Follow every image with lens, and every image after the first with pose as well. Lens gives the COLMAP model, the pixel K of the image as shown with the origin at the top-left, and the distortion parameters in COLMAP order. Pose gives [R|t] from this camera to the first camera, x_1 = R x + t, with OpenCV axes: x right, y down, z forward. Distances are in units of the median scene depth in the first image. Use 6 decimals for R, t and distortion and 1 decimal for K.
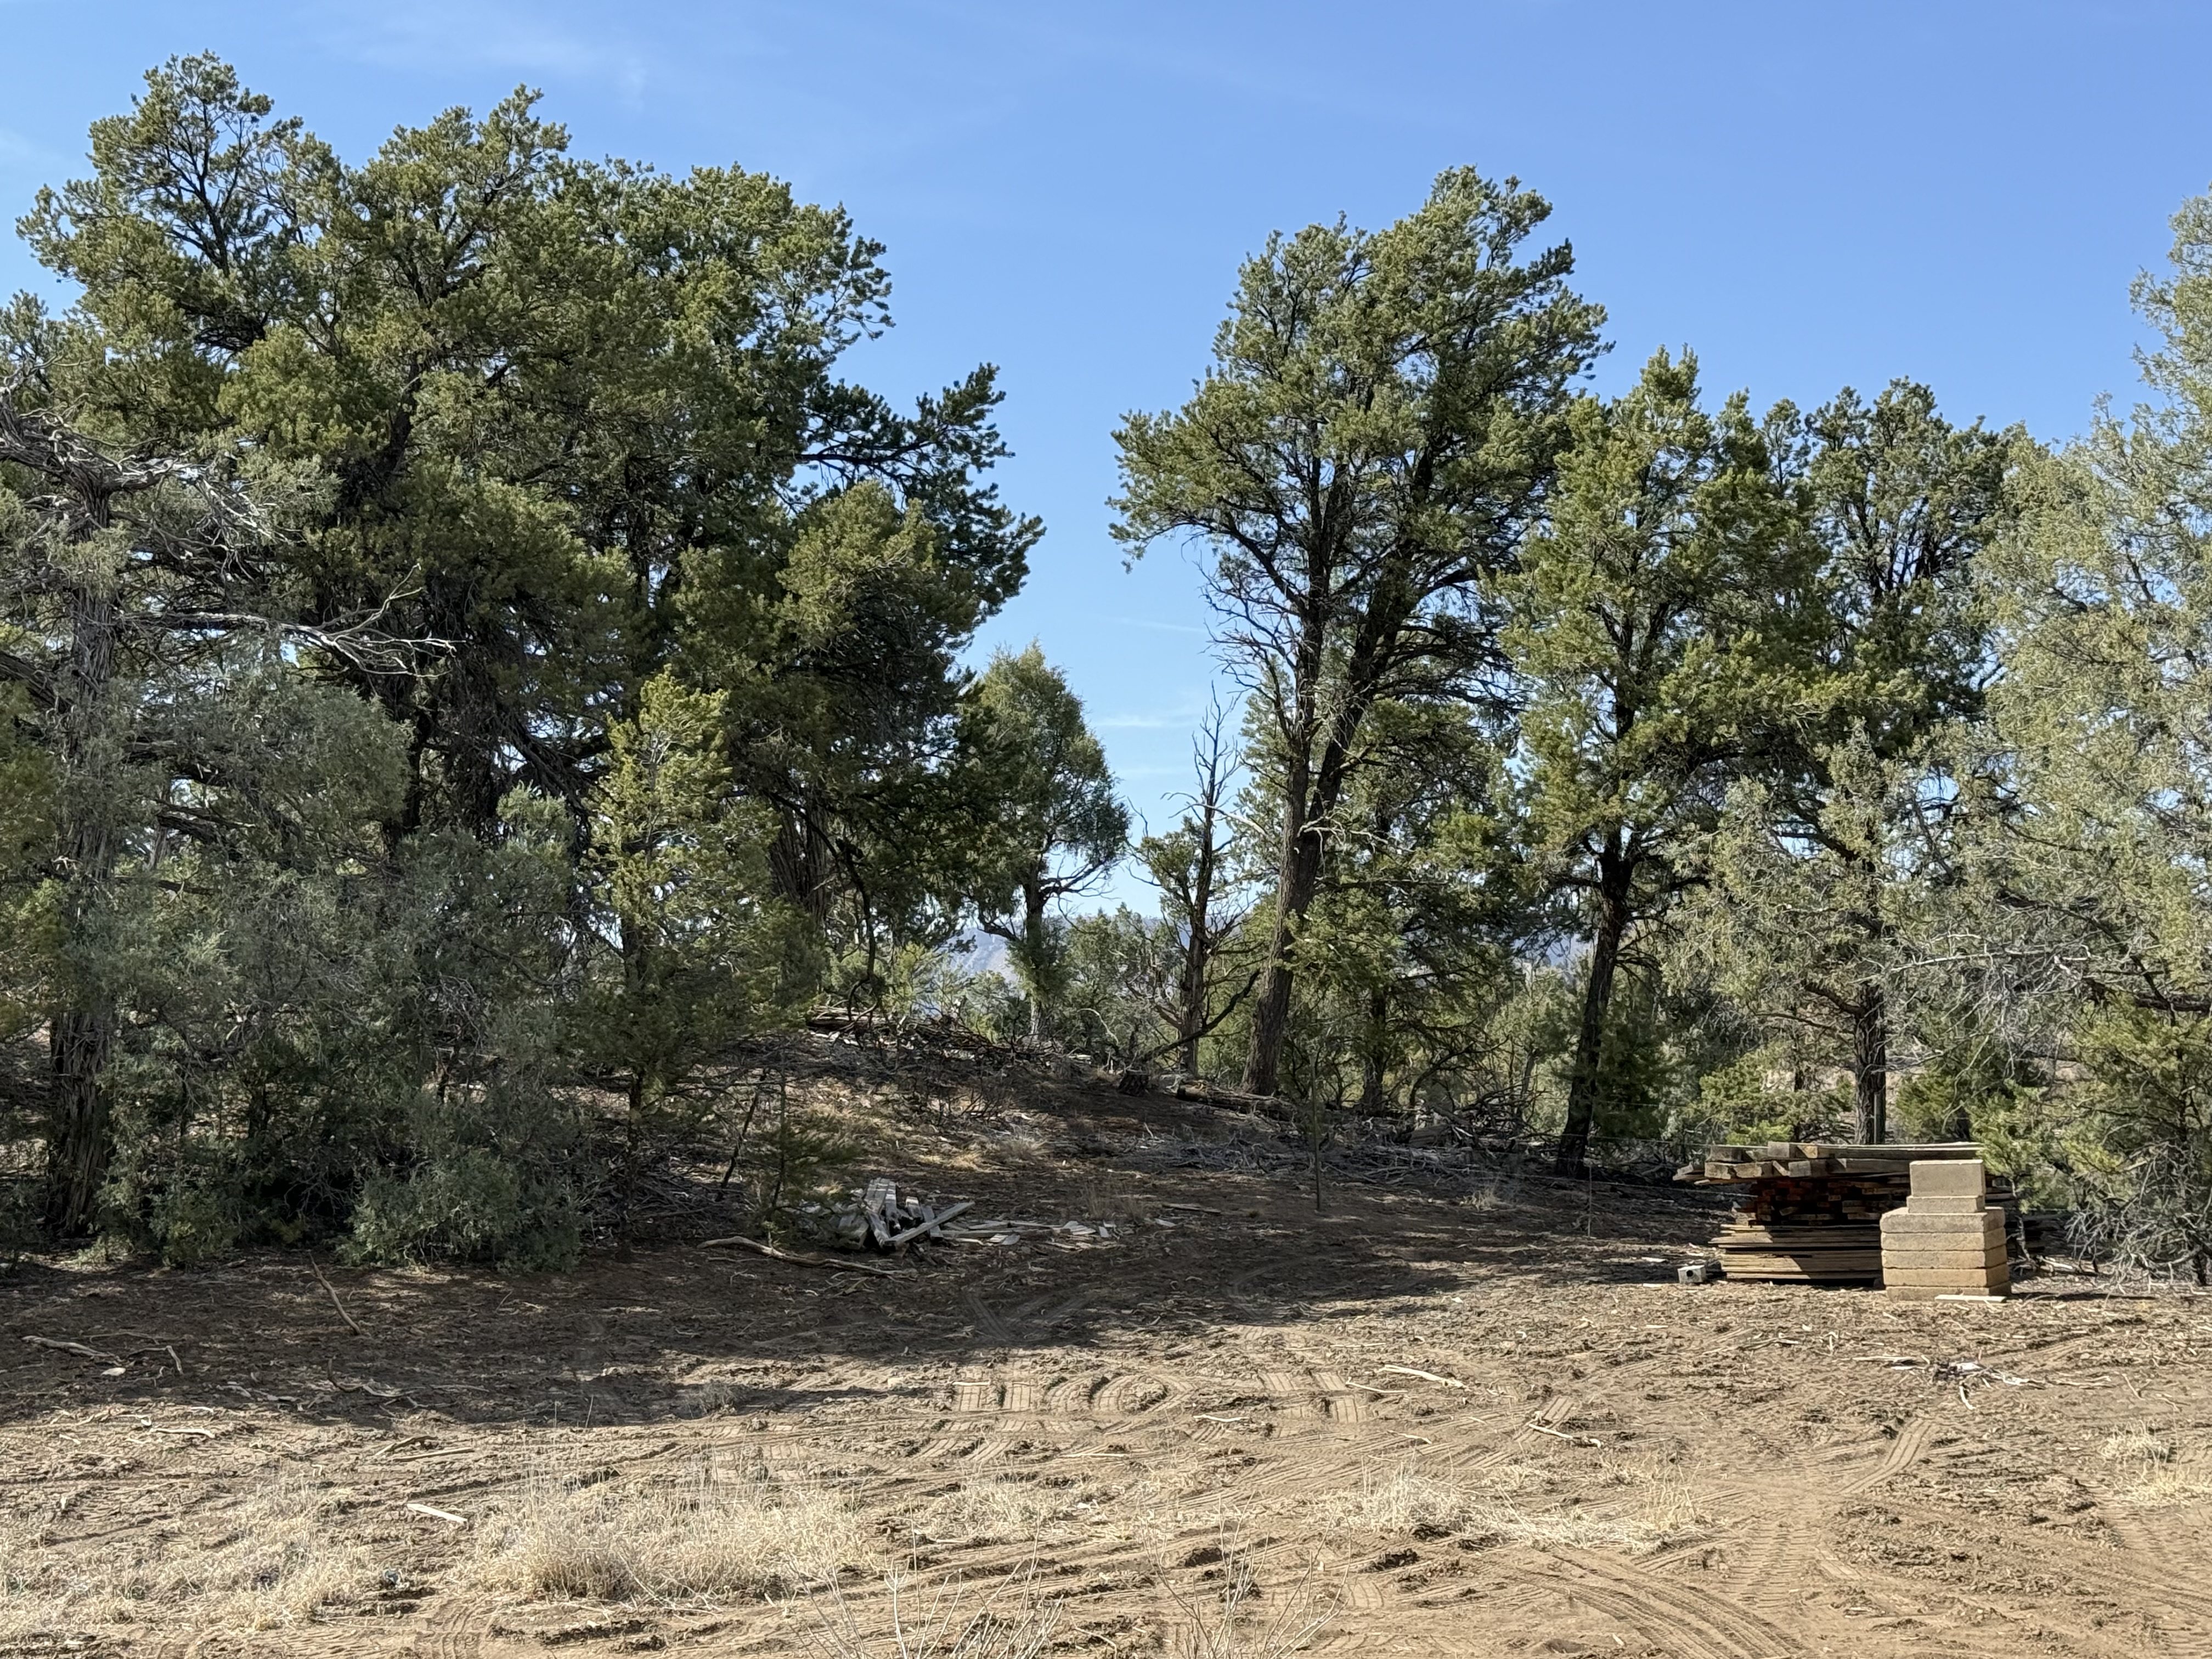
lens RADIAL K [[3300.0, 0, 1106.0], [0, 3300.0, 829.5], [0, 0, 1]] dist [0.177043, -0.353225]
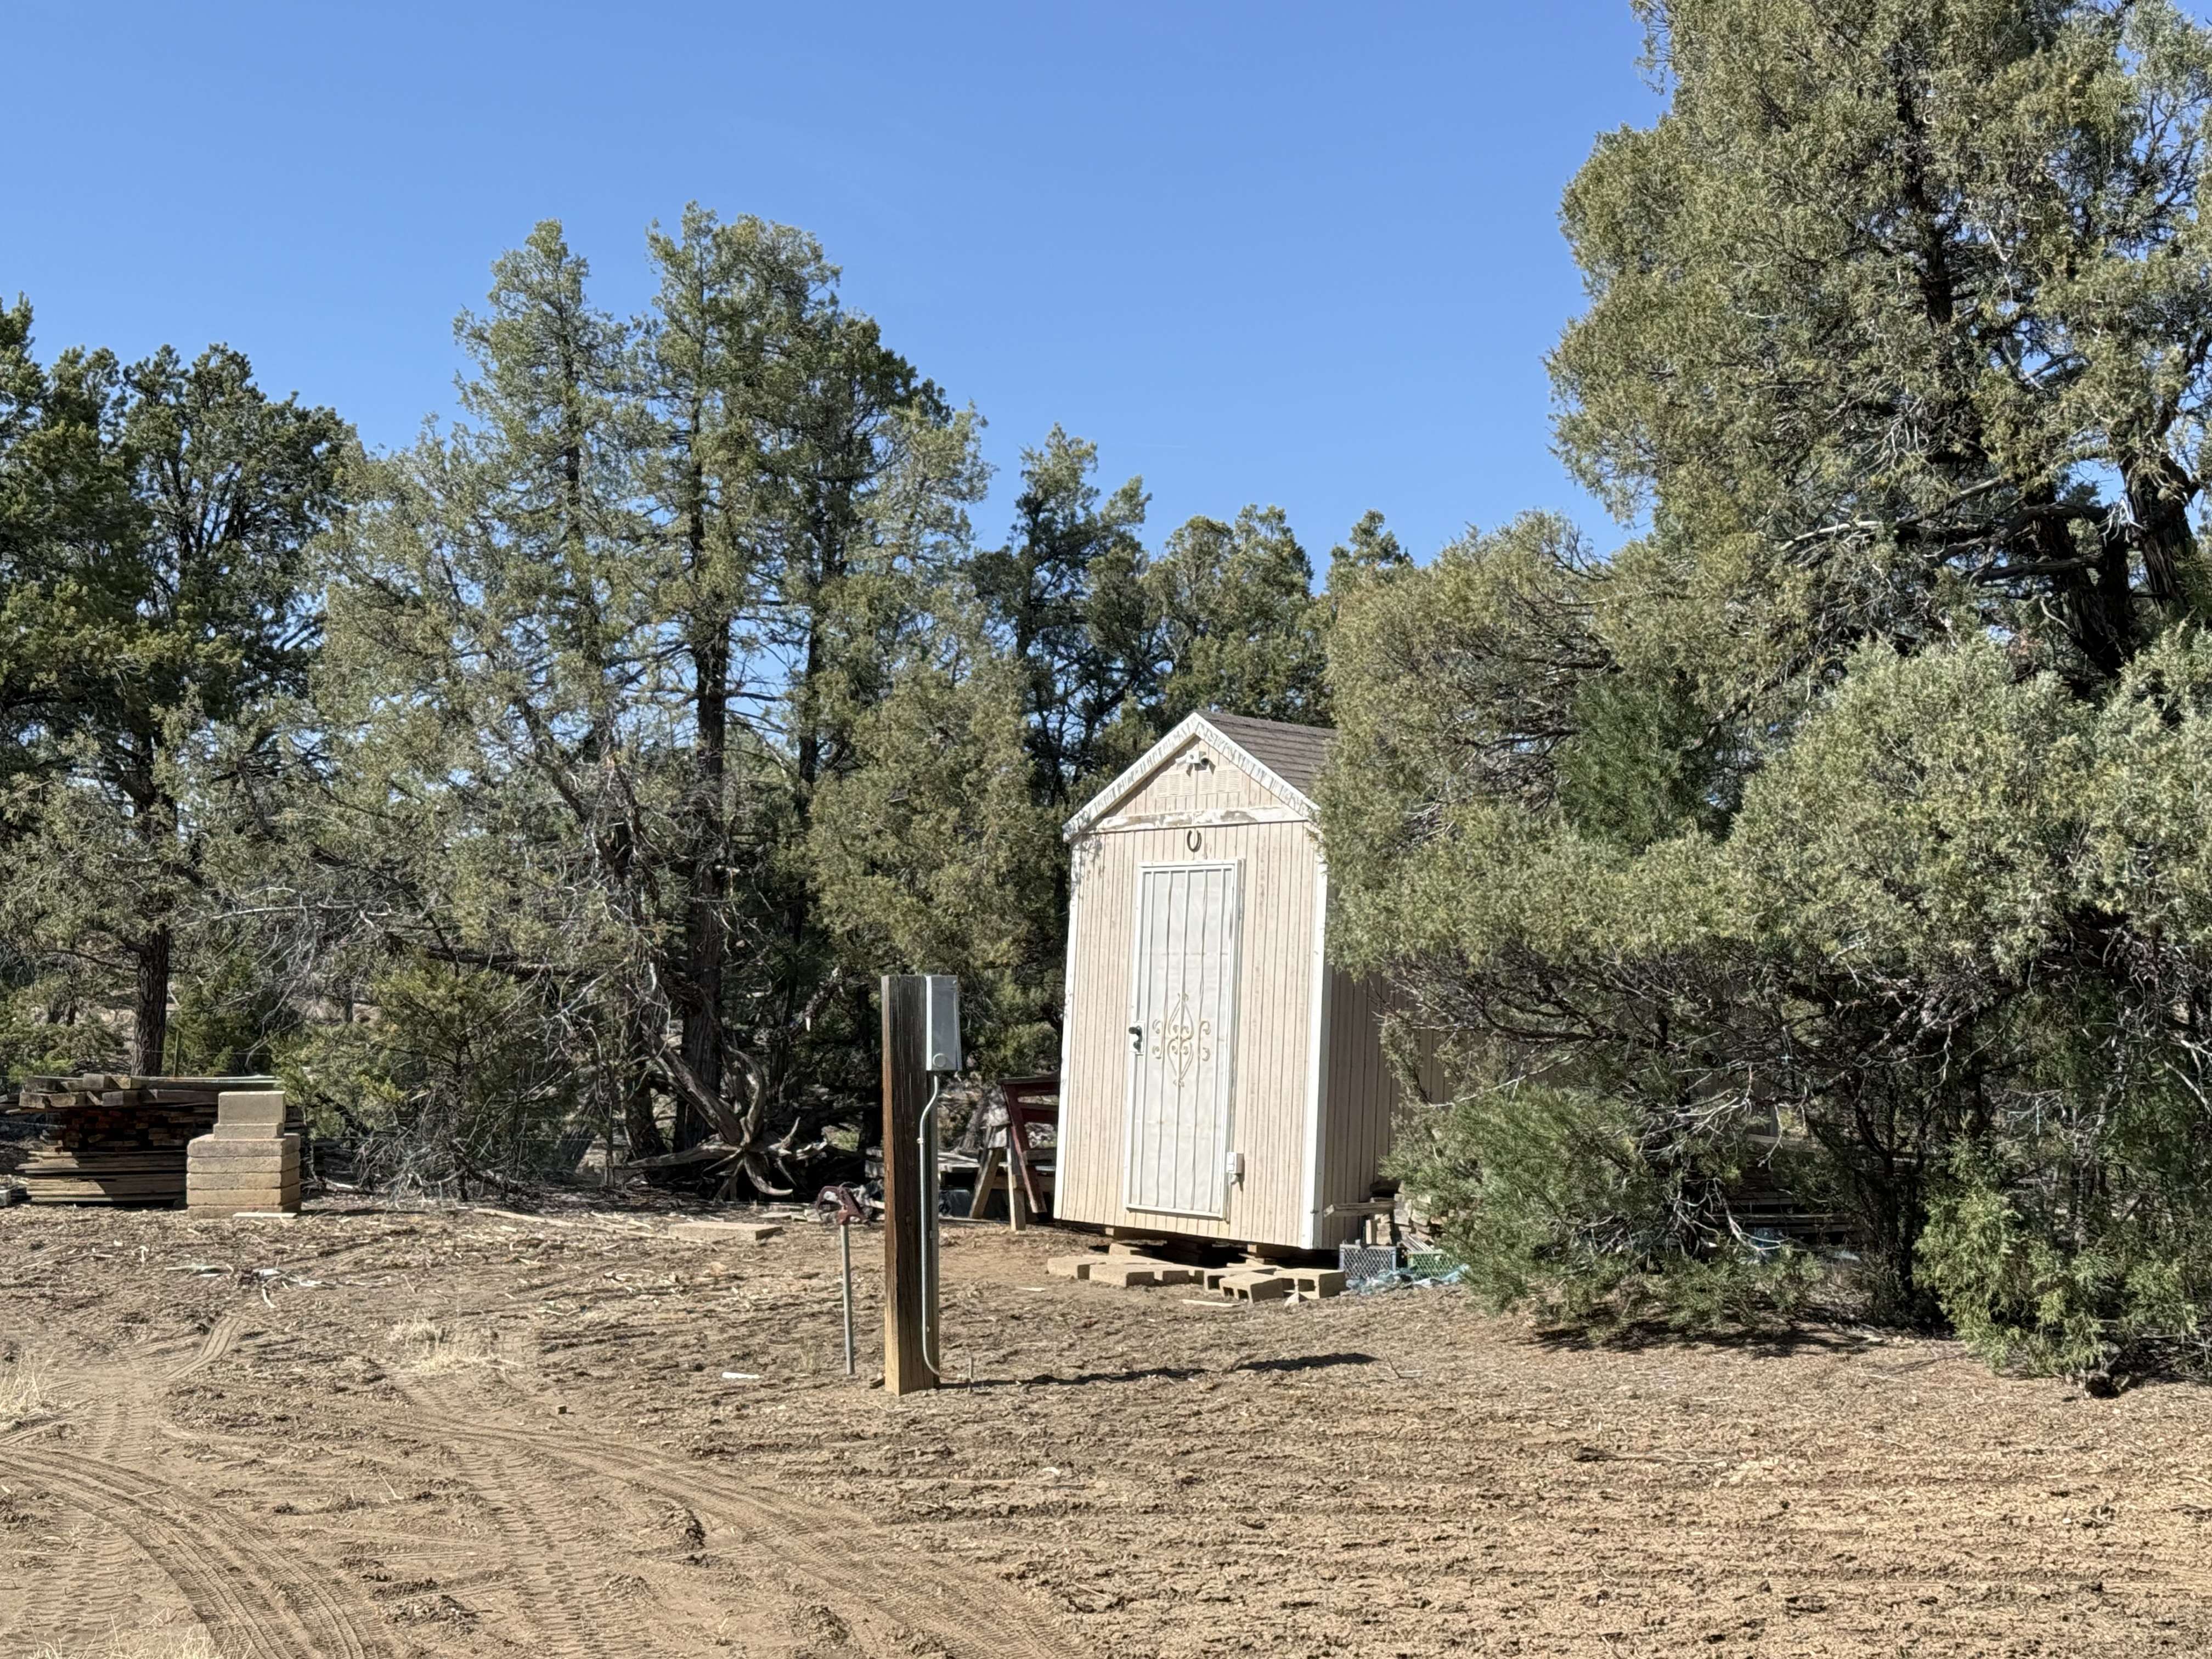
lens RADIAL K [[3300.0, 0, 1106.0], [0, 3300.0, 829.5], [0, 0, 1]] dist [0.177043, -0.353225]
pose [[0.870167, 0.055395, 0.489633, -0.044148], [-0.064403, 0.997923, 0.001556, -0.006919], [-0.488529, -0.032888, 0.871927, -0.091767]]
